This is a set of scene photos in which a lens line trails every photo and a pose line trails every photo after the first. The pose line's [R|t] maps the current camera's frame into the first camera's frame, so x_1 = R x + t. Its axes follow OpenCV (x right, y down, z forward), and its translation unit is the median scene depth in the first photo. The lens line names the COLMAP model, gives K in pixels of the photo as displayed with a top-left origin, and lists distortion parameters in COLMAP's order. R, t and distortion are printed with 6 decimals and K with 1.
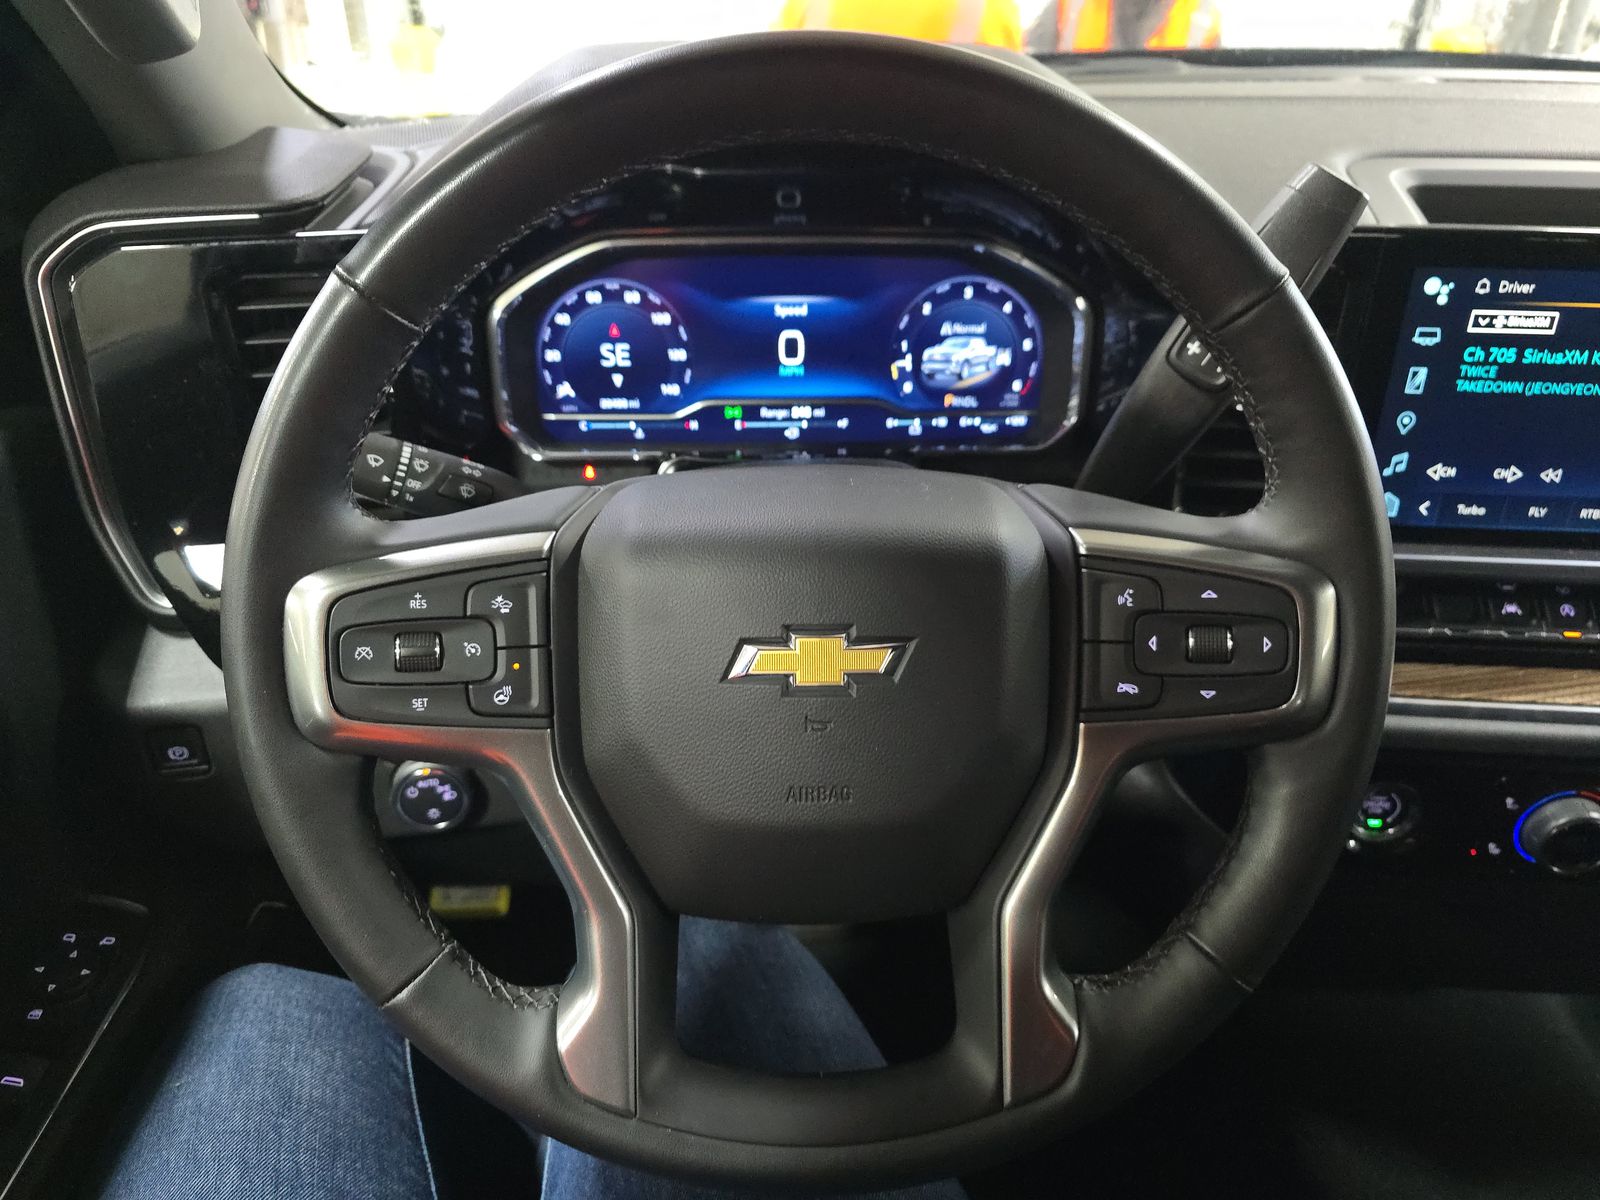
lens RADIAL K [[1072.4, 0, 808.8], [0, 1072.4, 607.0], [0, 0, 1]] dist [0.019461, -0.022378]
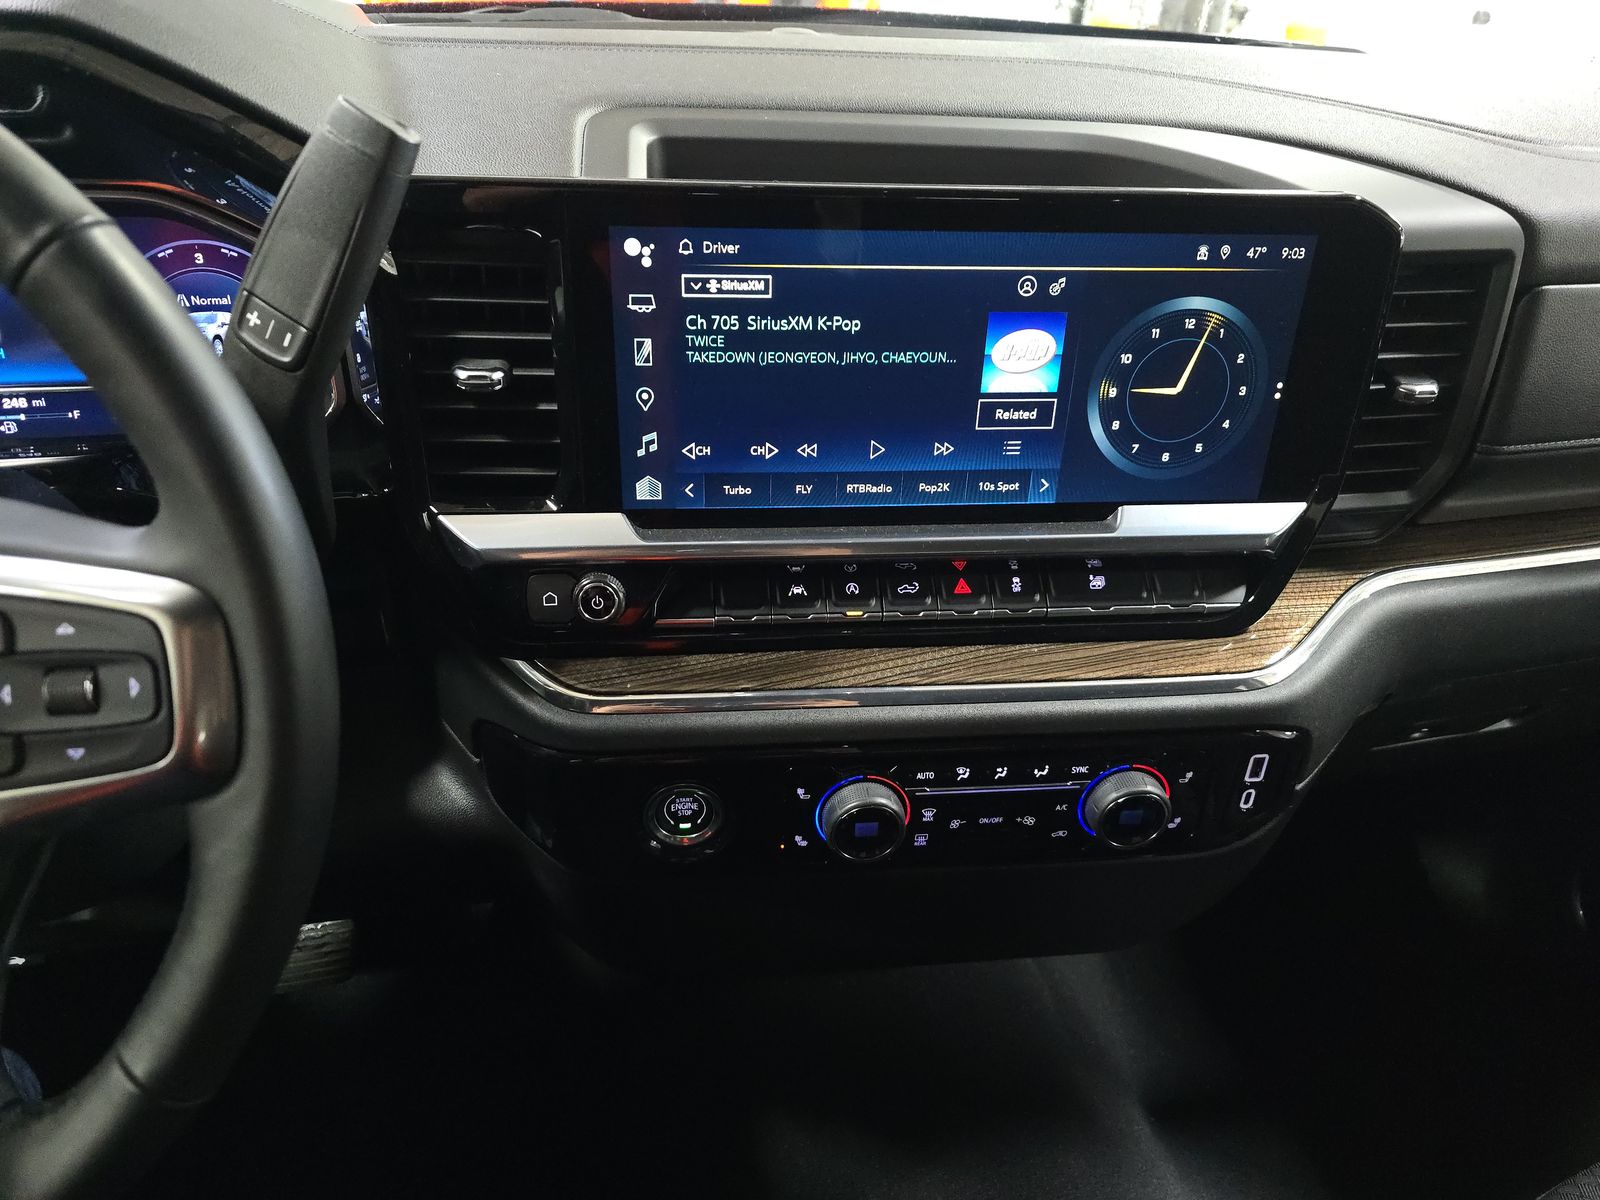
lens RADIAL K [[1072.4, 0, 725.7], [0, 1072.4, 628.4], [0, 0, 1]] dist [0.019461, -0.022378]
pose [[0.983862, -0.064697, 0.166823, 0.408465], [0.057912, 0.997297, 0.045225, -0.011424], [-0.169298, -0.034834, 0.984949, 0.069520]]
